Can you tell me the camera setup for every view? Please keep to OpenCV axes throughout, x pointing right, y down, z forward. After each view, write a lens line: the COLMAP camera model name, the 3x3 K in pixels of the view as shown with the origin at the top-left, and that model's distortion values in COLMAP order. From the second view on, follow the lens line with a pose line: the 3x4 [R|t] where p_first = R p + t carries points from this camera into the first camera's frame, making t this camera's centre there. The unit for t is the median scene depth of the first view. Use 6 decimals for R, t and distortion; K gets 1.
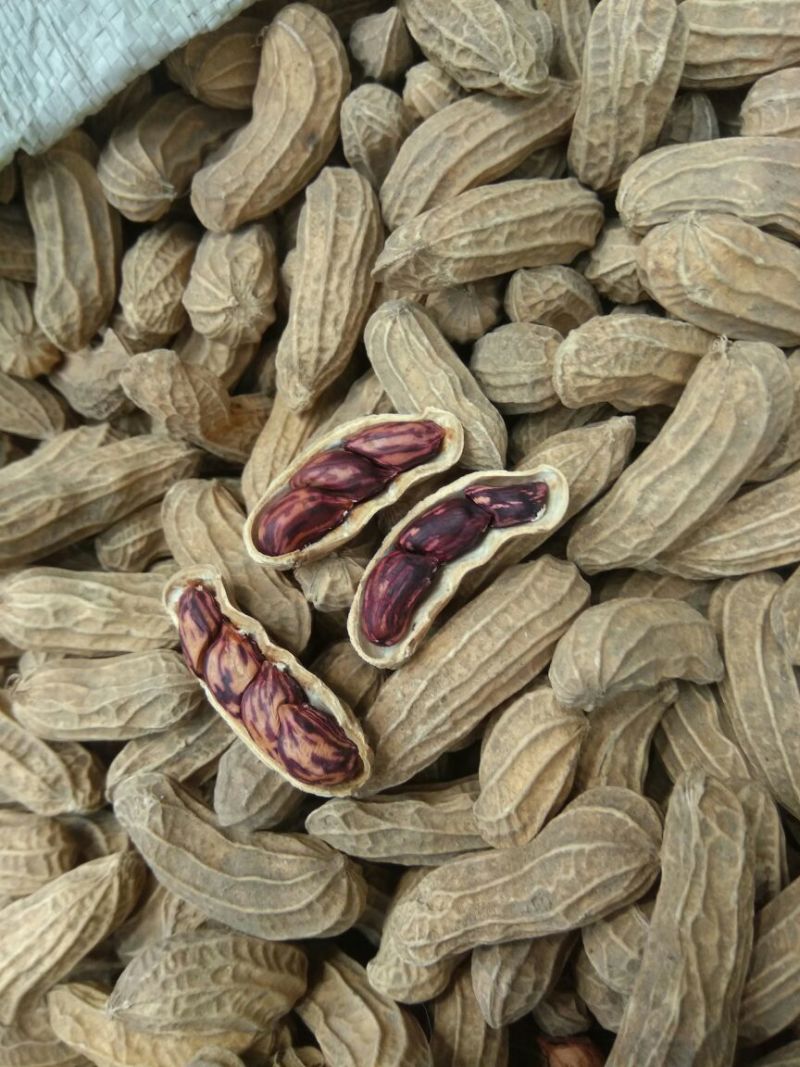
lens RADIAL K [[848.6, 0, 404.2], [0, 848.6, 537.7], [0, 0, 1]] dist [0.118681, -0.256585]
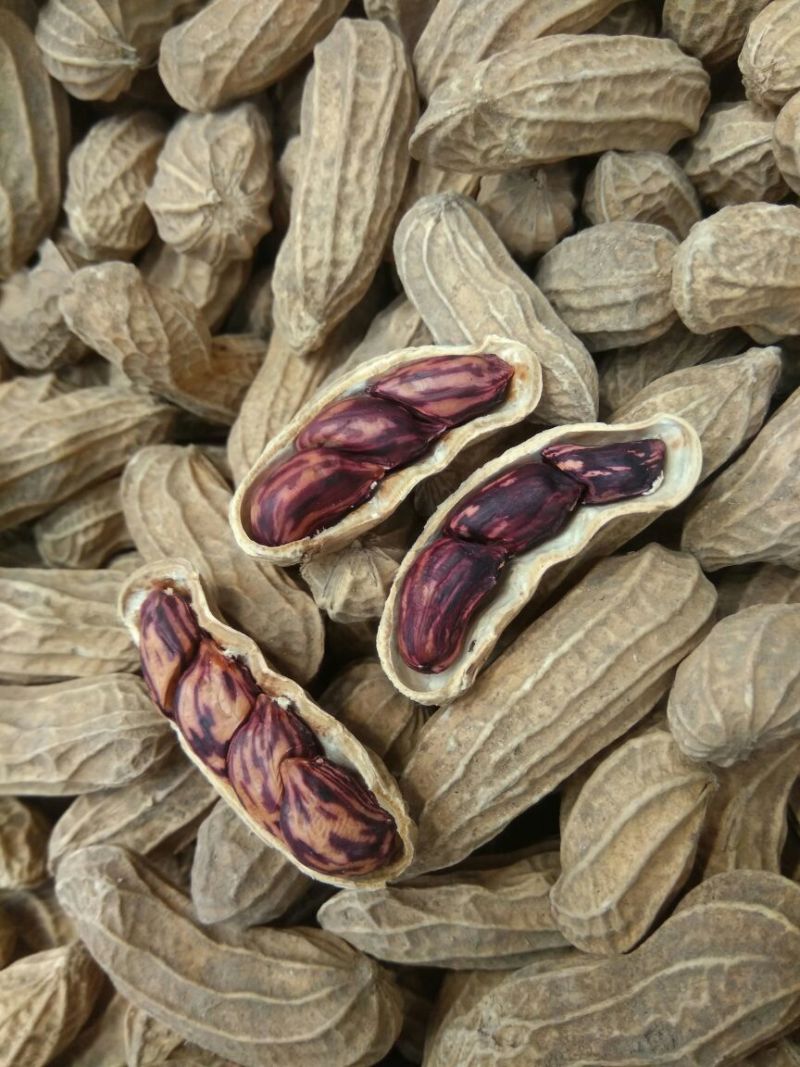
lens RADIAL K [[852.3, 0, 402.3], [0, 852.3, 539.3], [0, 0, 1]] dist [0.111646, -0.252293]
pose [[0.999968, -0.003175, 0.007309, -0.050038], [0.003090, 0.999928, 0.011580, 0.007726], [-0.007345, -0.011557, 0.999906, 0.285945]]
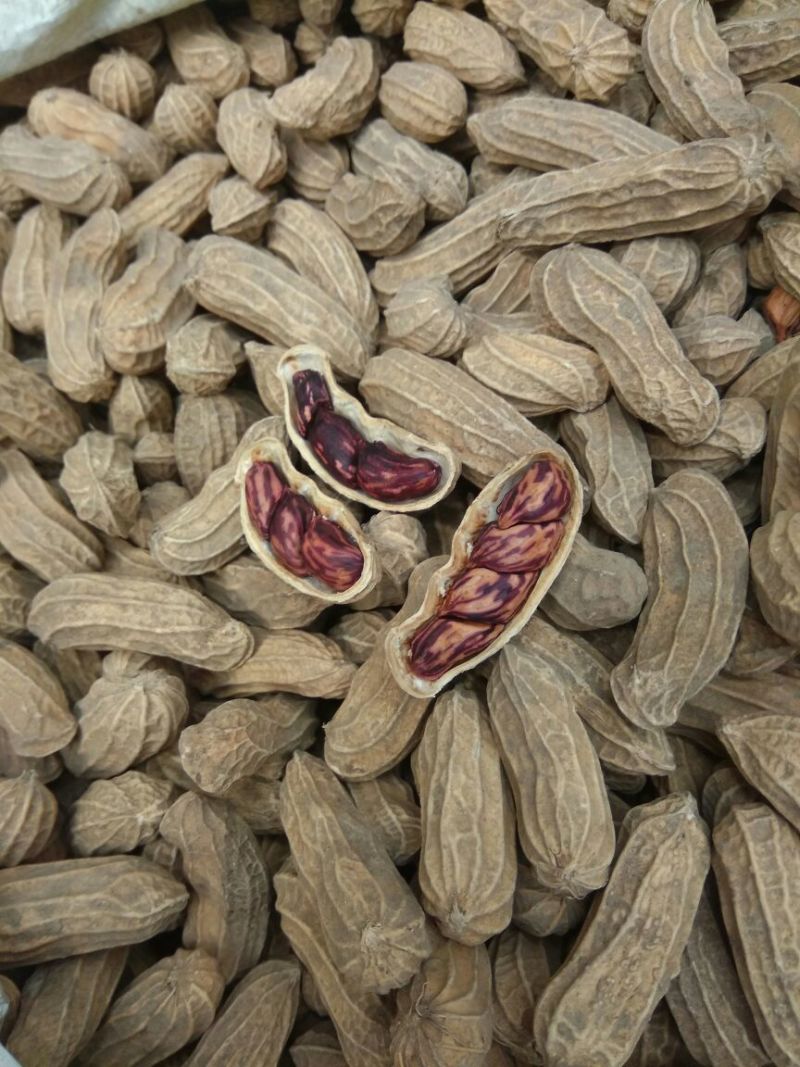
lens RADIAL K [[848.6, 0, 404.2], [0, 848.6, 537.7], [0, 0, 1]] dist [0.118681, -0.256585]
pose [[-0.075389, -0.853459, 0.515678, -0.652320], [0.988410, -0.132295, -0.074452, 0.147852], [0.131764, 0.504088, 0.853542, 0.089385]]
